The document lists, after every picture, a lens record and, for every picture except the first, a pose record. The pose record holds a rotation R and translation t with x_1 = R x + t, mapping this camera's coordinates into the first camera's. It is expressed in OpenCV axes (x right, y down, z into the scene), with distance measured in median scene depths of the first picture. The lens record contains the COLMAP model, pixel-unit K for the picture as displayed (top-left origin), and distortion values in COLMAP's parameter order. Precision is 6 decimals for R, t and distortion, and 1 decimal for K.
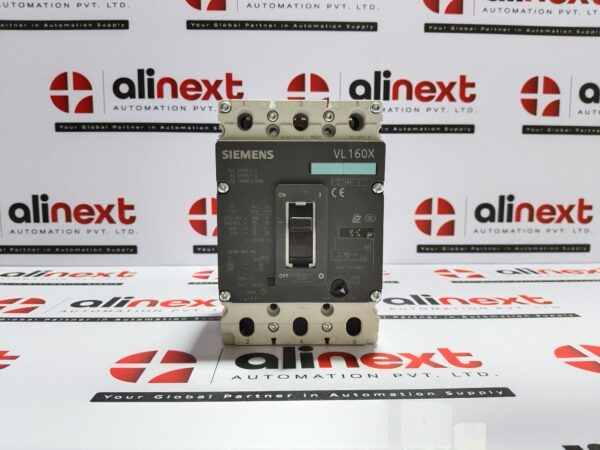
lens RADIAL K [[461.6, 0, 300.0], [0, 461.6, 225.0], [0, 0, 1]] dist [0.035610, -0.121240]
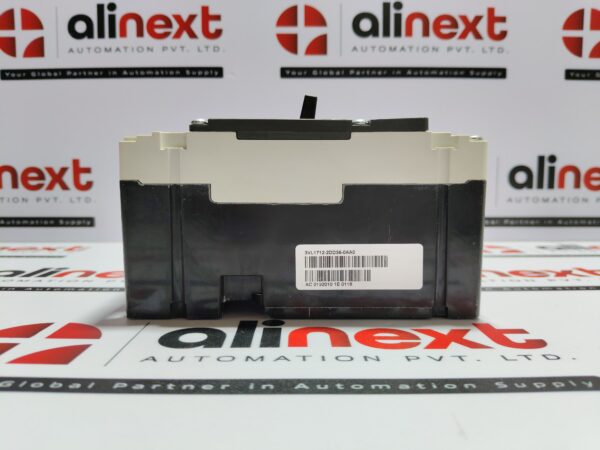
lens RADIAL K [[468.3, 0, 300.0], [0, 468.3, 225.0], [0, 0, 1]] dist [-0.001825, -0.066427]
pose [[0.999563, -0.000183, -0.029572, 0.040186], [-0.000490, 0.999741, -0.022761, 0.081145], [0.029568, 0.022765, 0.999303, 0.186226]]
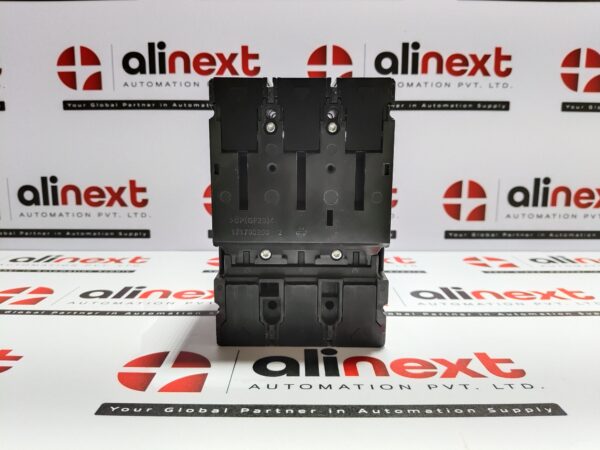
lens RADIAL K [[464.8, 0, 300.0], [0, 464.8, 225.0], [0, 0, 1]] dist [0.004589, -0.071460]
pose [[0.999413, 0.005659, -0.033783, -0.009026], [-0.003872, 0.998601, 0.052727, -0.017959], [0.034034, -0.052566, 0.998037, 0.053391]]
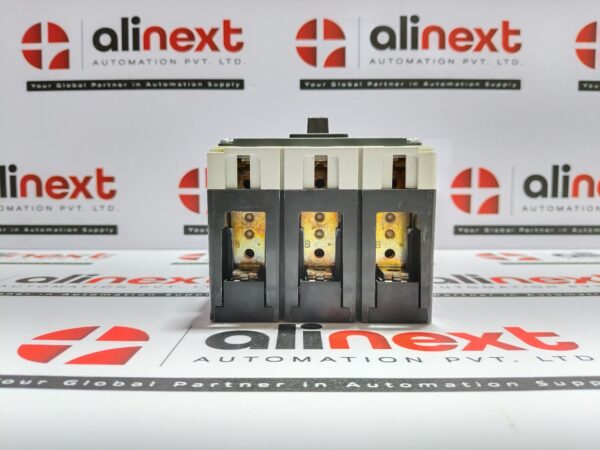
lens RADIAL K [[468.3, 0, 300.0], [0, 468.3, 225.0], [0, 0, 1]] dist [-0.001825, -0.066427]
pose [[0.999311, -0.000081, -0.037102, 0.012005], [-0.001464, 0.999132, -0.041619, 0.083008], [0.037073, 0.041644, 0.998444, 0.169458]]
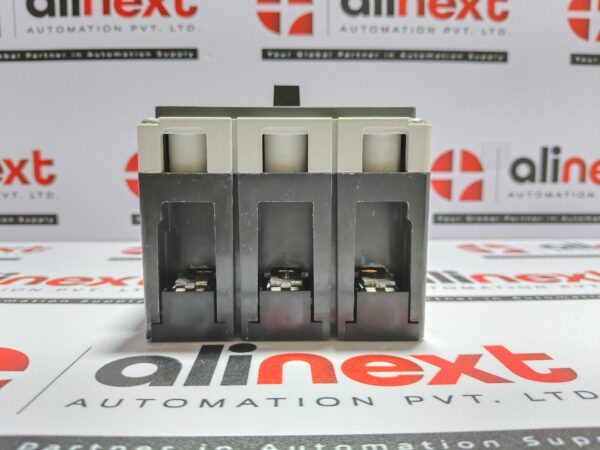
lens RADIAL K [[475.5, 0, 300.0], [0, 475.5, 225.0], [0, 0, 1]] dist [-0.043273, -0.014732]
pose [[0.999969, -0.001800, -0.007600, 0.047938], [0.001727, 0.999953, -0.009575, 0.073584], [0.007617, 0.009562, 0.999925, 0.253282]]
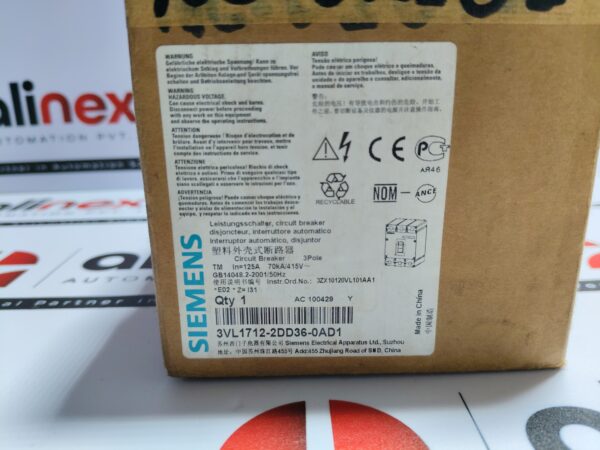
lens RADIAL K [[472.1, 0, 300.0], [0, 472.1, 225.0], [0, 0, 1]] dist [-0.014379, -0.055700]
pose [[0.999264, -0.022977, -0.030723, -0.166952], [0.028256, 0.982473, 0.184253, 0.023158], [0.025951, -0.184986, 0.982398, 0.353336]]
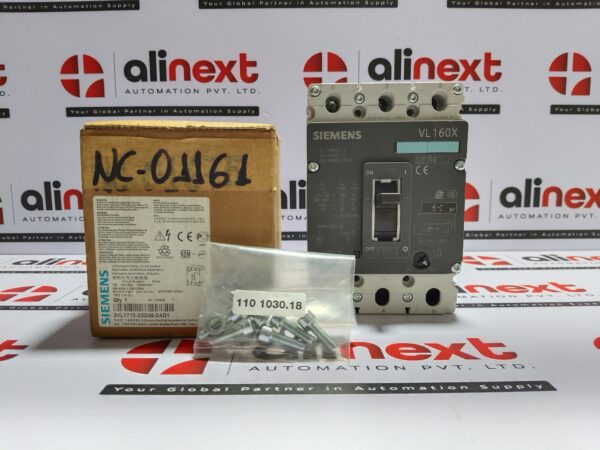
lens RADIAL K [[461.6, 0, 300.0], [0, 461.6, 225.0], [0, 0, 1]] dist [0.012109, -0.073979]
pose [[0.999524, -0.004424, -0.030537, -0.006930], [0.005089, 0.999751, 0.021747, 0.008530], [0.030434, -0.021892, 0.999297, 0.035305]]
